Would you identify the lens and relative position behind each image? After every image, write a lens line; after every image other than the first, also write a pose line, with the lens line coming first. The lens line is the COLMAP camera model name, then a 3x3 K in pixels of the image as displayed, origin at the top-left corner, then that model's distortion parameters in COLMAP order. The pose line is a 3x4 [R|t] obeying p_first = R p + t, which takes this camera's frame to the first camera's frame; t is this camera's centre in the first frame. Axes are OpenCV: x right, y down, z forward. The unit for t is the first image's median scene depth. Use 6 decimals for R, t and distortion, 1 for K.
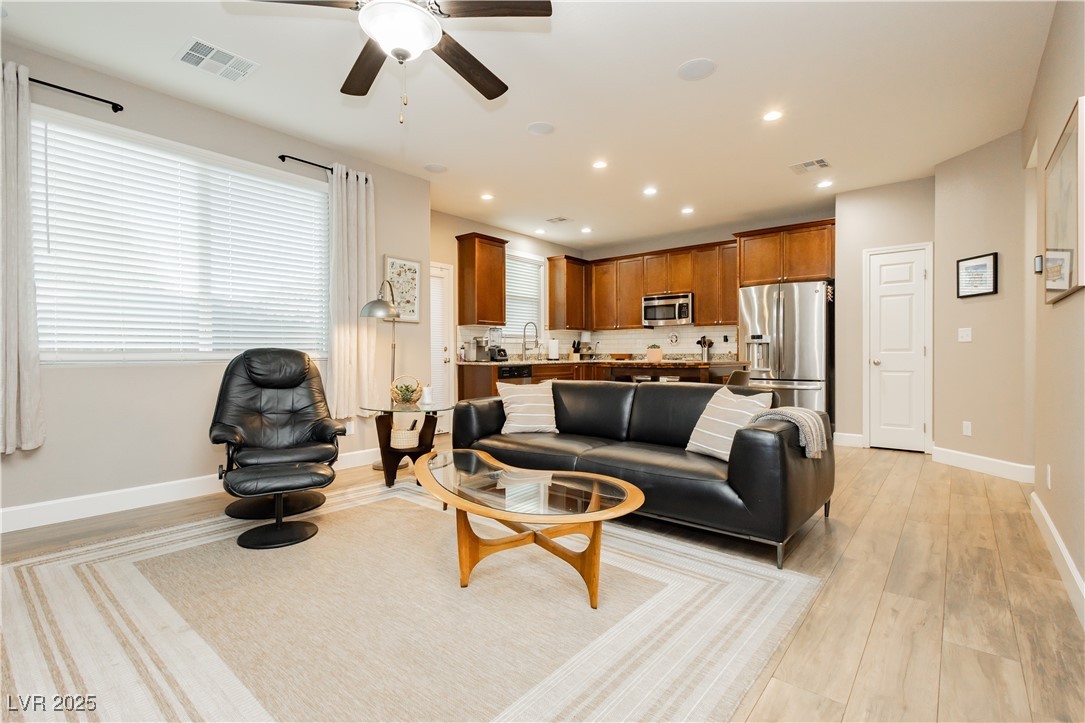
lens RADIAL K [[498.8, 0, 503.0], [0, 498.8, 360.0], [0, 0, 1]] dist [0.002781, -0.001600]
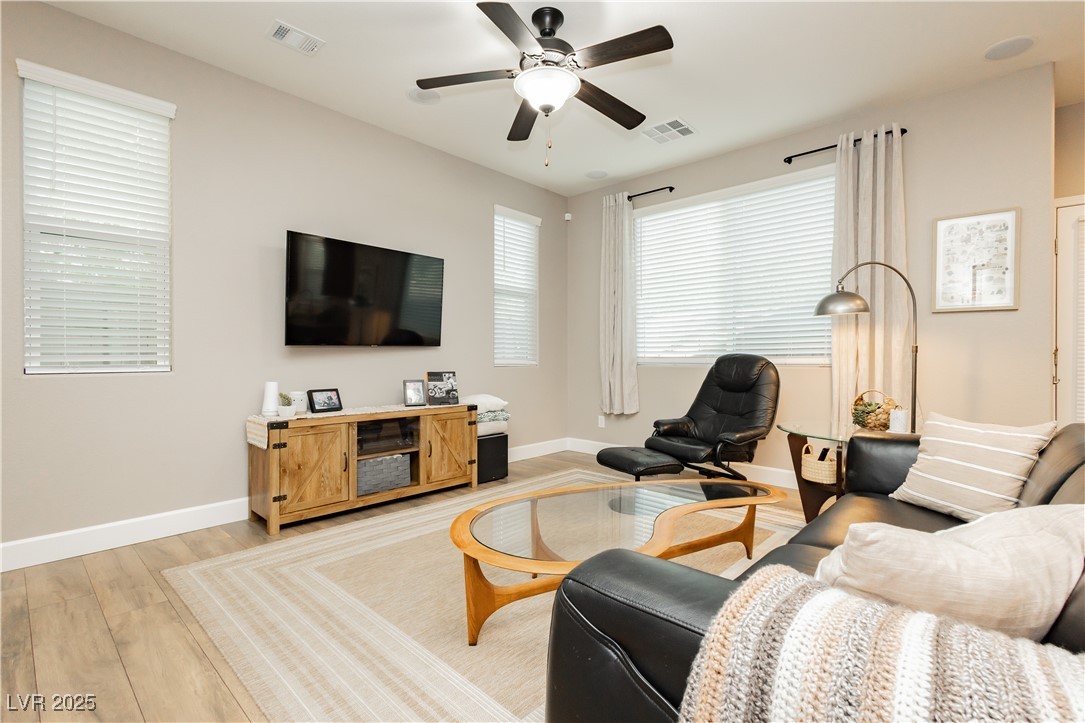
lens RADIAL K [[487.6, 0, 574.5], [0, 487.6, 358.3], [0, 0, 1]] dist [0.002141, -0.000064]
pose [[0.029371, 0.005154, -0.999555, 0.422042], [-0.013896, 0.999892, 0.004748, -0.010494], [0.999472, 0.013751, 0.029439, 0.455806]]
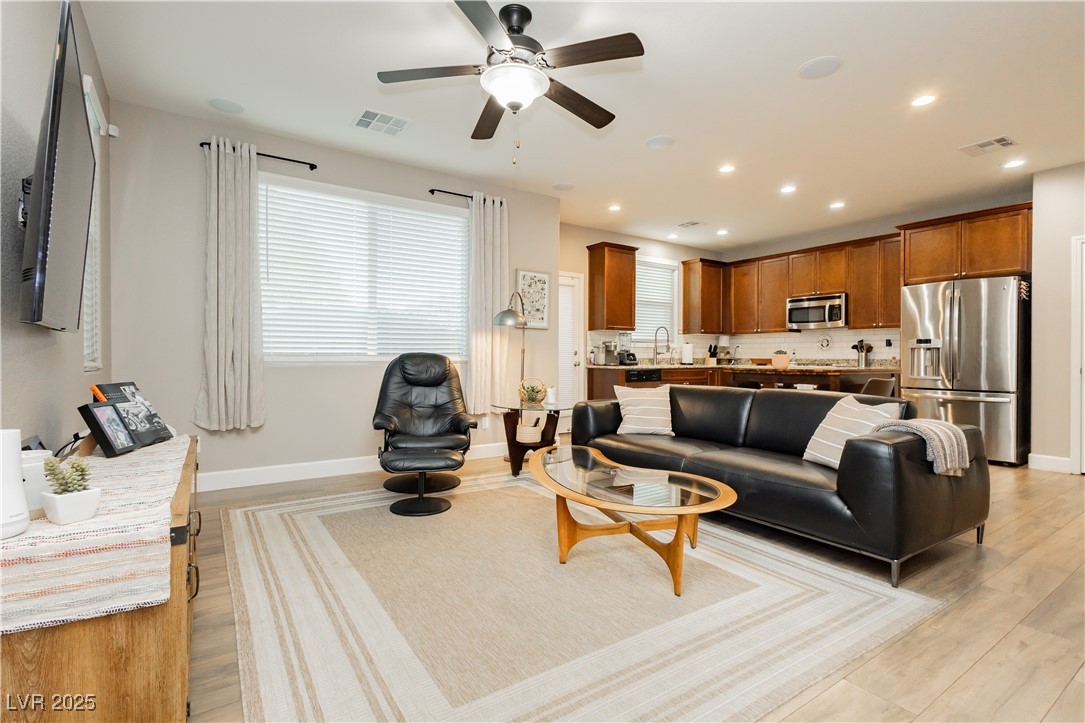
lens RADIAL K [[489.2, 0, 509.2], [0, 489.2, 359.6], [0, 0, 1]] dist [0.002147, -0.000332]
pose [[0.960695, 0.007862, -0.277496, 0.048172], [-0.009587, 0.999942, -0.004859, -0.002446], [0.277441, 0.007329, 0.960715, -0.049736]]
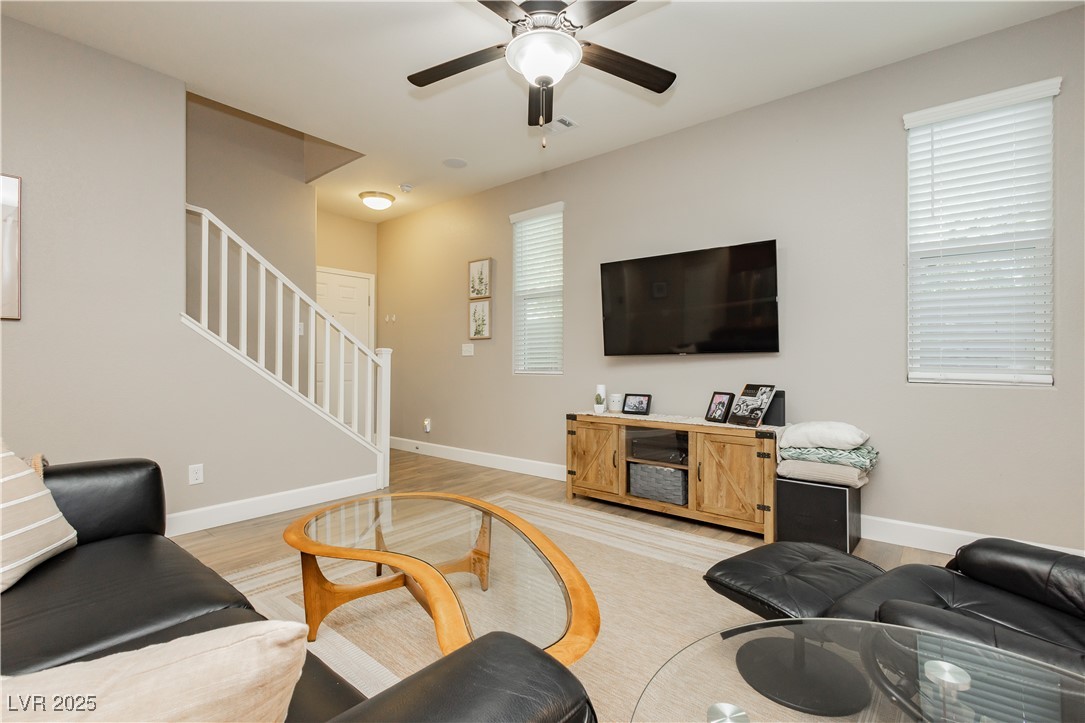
lens RADIAL K [[496.3, 0, 535.8], [0, 496.3, 359.9], [0, 0, 1]] dist [-0.000458, -0.000131]
pose [[-0.997965, -0.001647, -0.063746, -0.053675], [-0.002161, 0.999966, 0.008003, -0.018574], [0.063730, 0.008124, -0.997934, 0.887325]]
